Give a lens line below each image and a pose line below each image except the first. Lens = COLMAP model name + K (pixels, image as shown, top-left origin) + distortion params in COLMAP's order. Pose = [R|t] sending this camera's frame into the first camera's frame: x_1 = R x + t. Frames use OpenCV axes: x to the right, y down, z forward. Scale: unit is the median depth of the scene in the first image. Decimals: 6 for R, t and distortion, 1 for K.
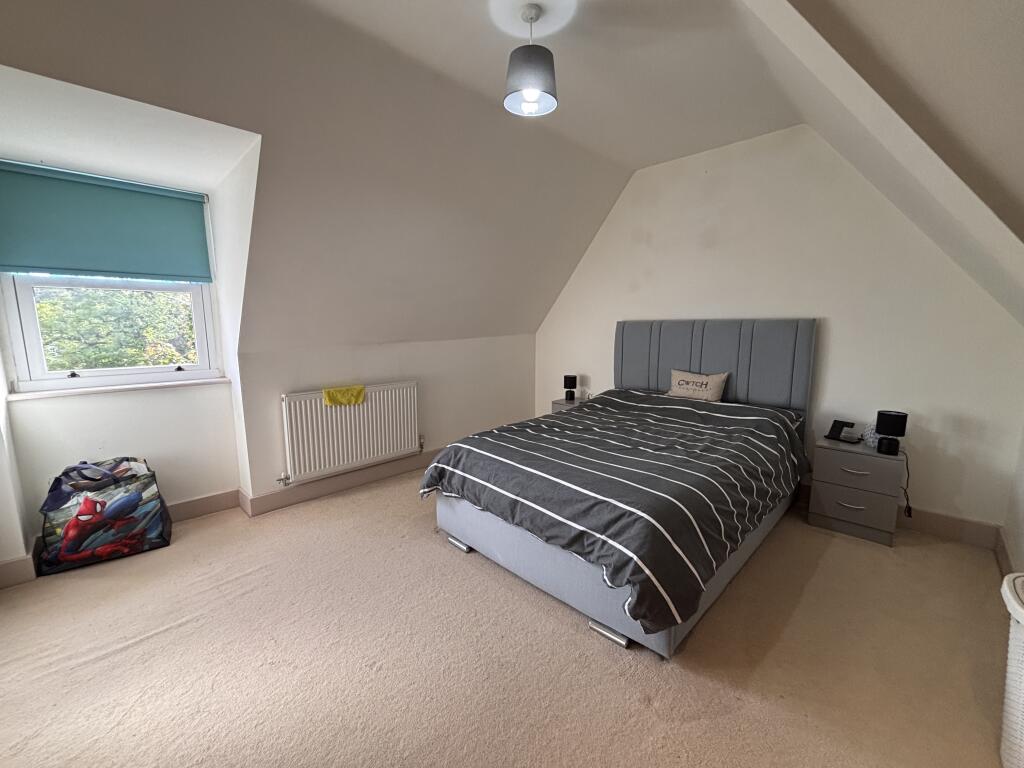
lens RADIAL K [[412.2, 0, 506.5], [0, 412.2, 382.1], [0, 0, 1]] dist [0.002255, -0.000852]
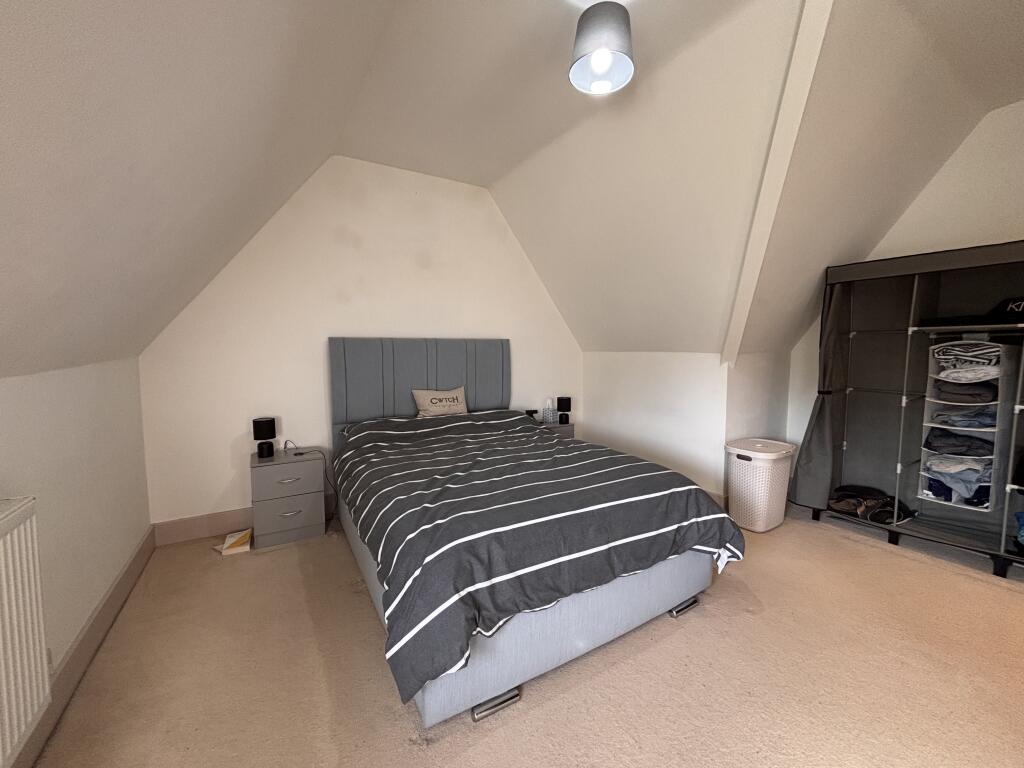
lens RADIAL K [[412.2, 0, 508.9], [0, 412.2, 383.5], [0, 0, 1]] dist [0.002255, -0.000852]
pose [[0.225807, -0.072370, 0.971480, -0.618094], [0.138847, 0.989447, 0.041435, -0.071615], [-0.964227, 0.125530, 0.233472, 0.767602]]
